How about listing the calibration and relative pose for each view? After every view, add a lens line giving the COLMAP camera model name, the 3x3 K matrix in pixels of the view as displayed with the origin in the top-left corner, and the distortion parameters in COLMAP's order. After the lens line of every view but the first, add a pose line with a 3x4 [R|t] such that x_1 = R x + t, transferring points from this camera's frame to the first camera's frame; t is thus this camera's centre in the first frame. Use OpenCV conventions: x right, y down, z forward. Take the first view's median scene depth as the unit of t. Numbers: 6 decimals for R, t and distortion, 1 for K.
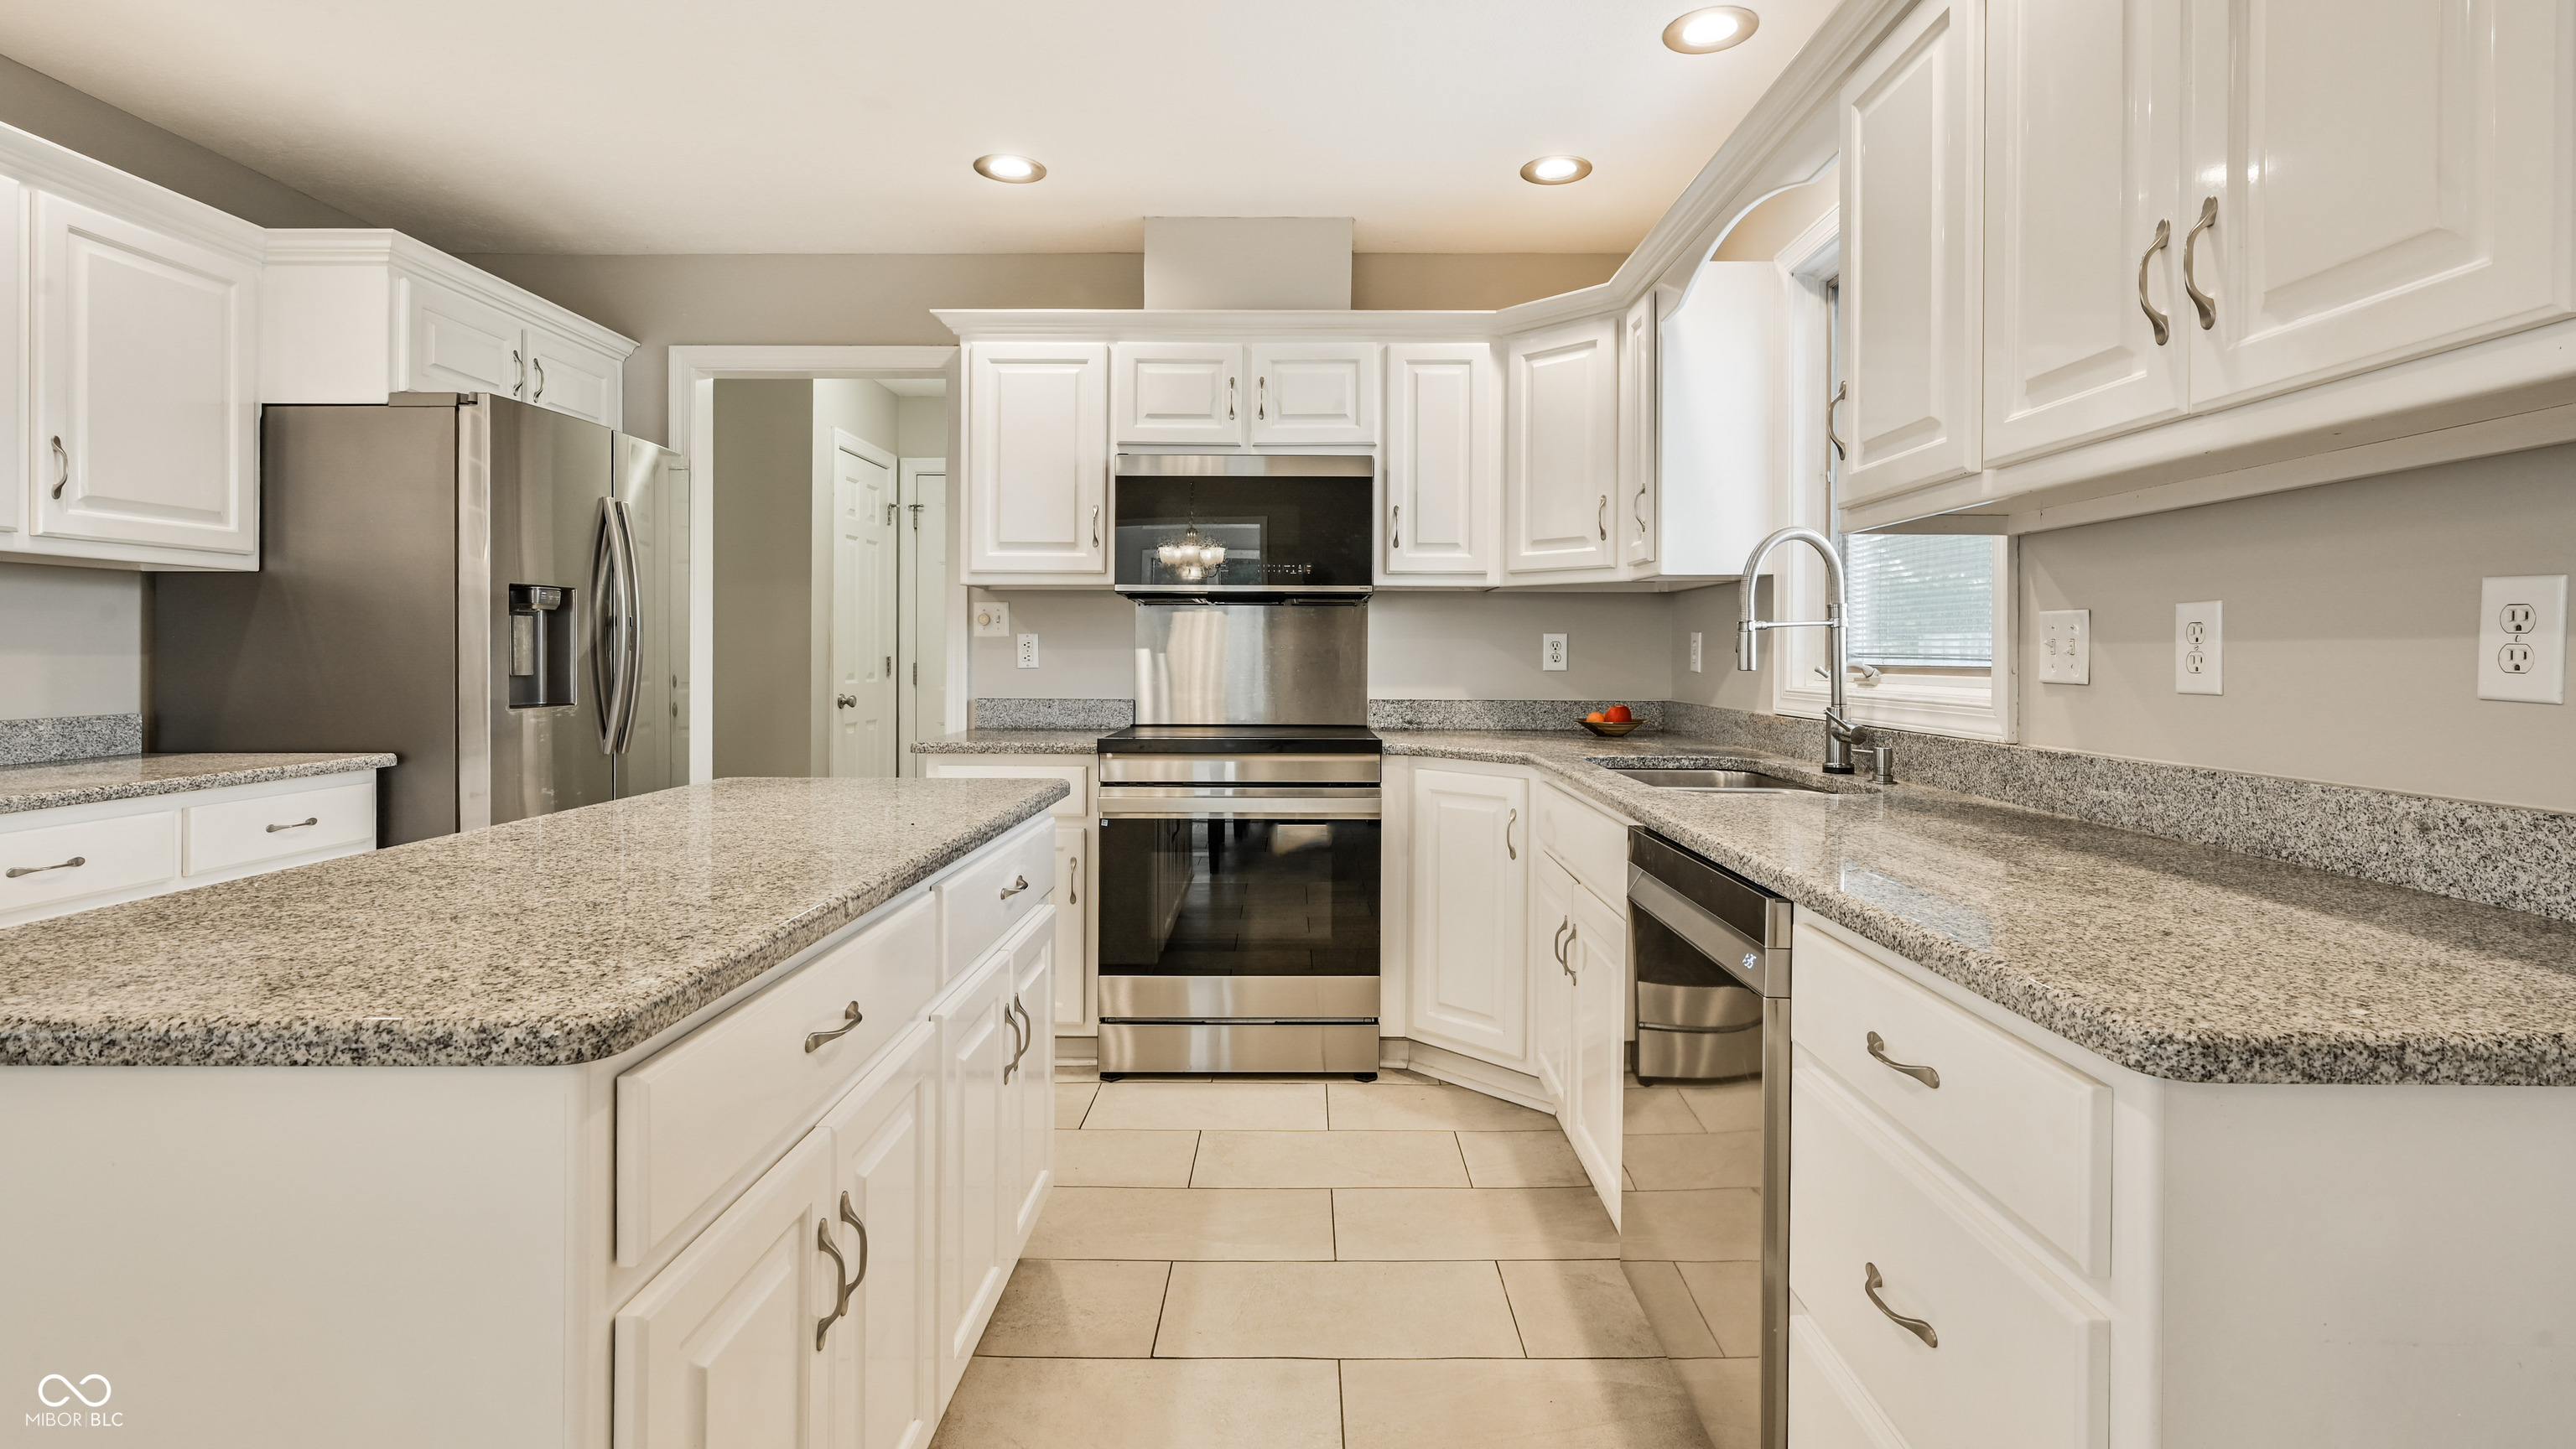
lens RADIAL K [[1165.6, 0, 1294.6], [0, 1165.6, 632.0], [0, 0, 1]] dist [0.000095, 0.000016]
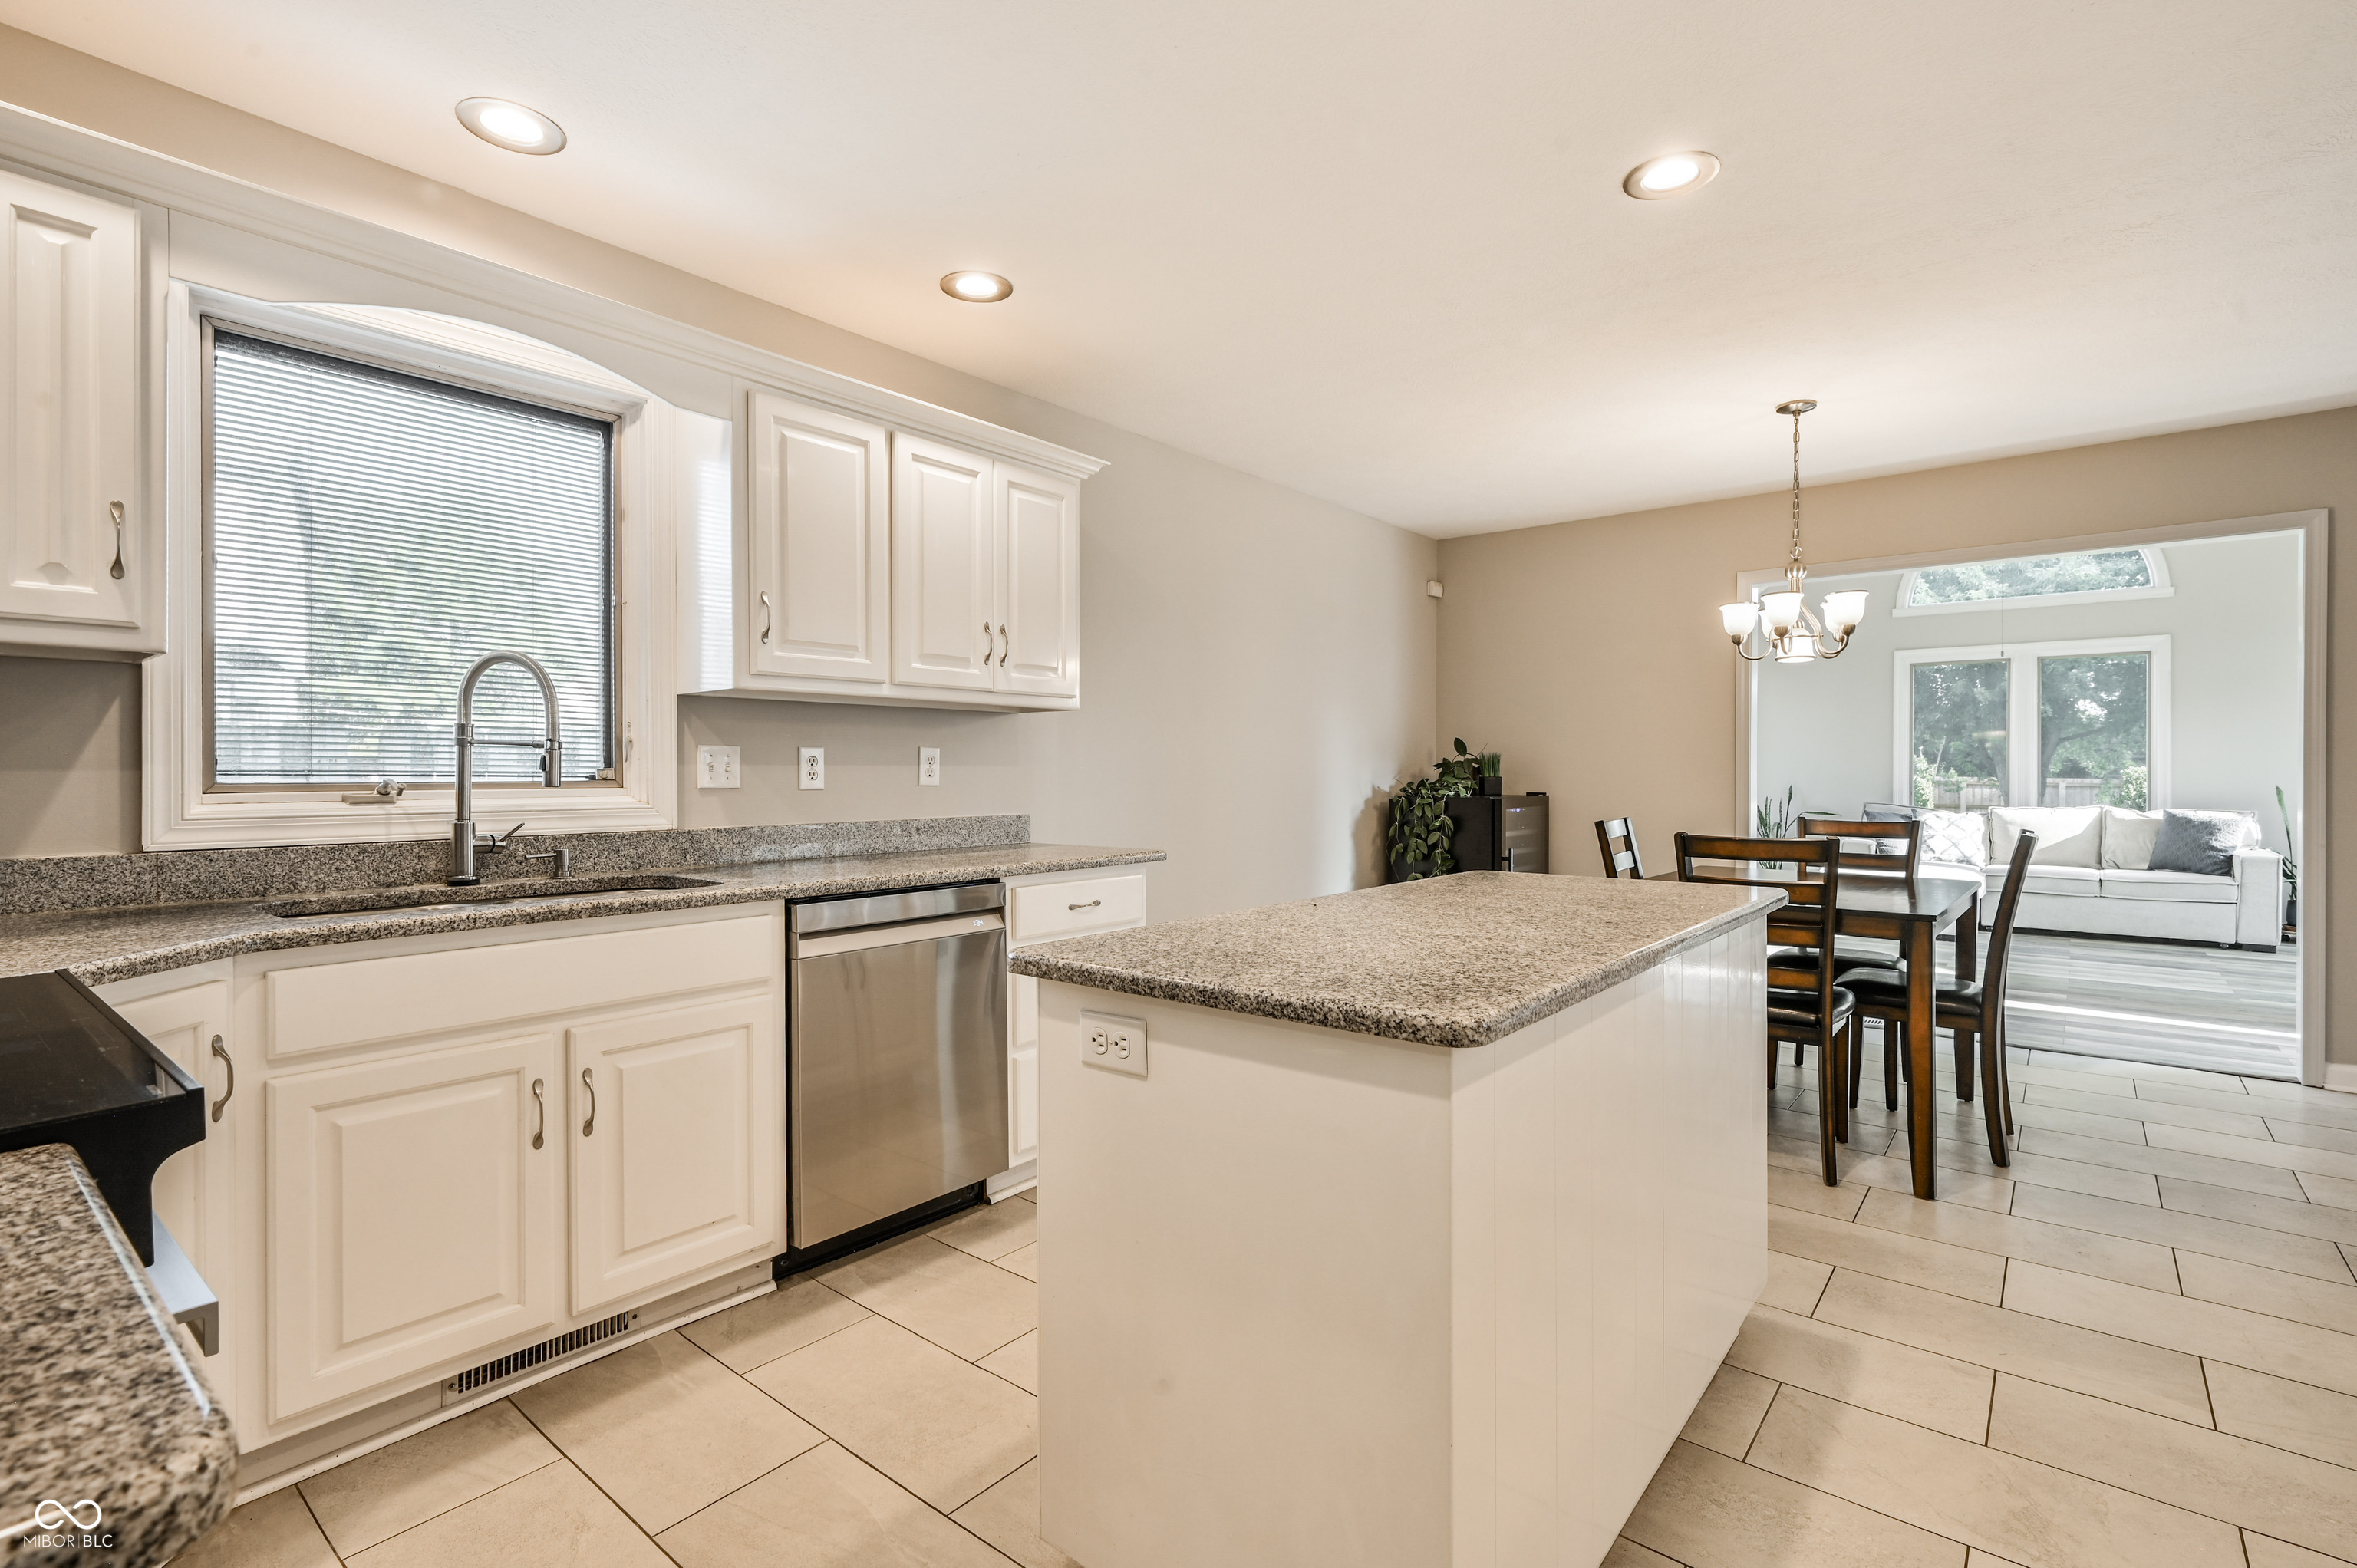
lens RADIAL K [[1072.1, 0, 1167.3], [0, 1072.1, 754.0], [0, 0, 1]] dist [-0.004358, -0.000479]
pose [[-0.775382, 0.032942, 0.630632, -0.780465], [0.005787, 0.998967, -0.045068, 0.062238], [-0.631465, -0.031295, -0.774772, 1.664345]]
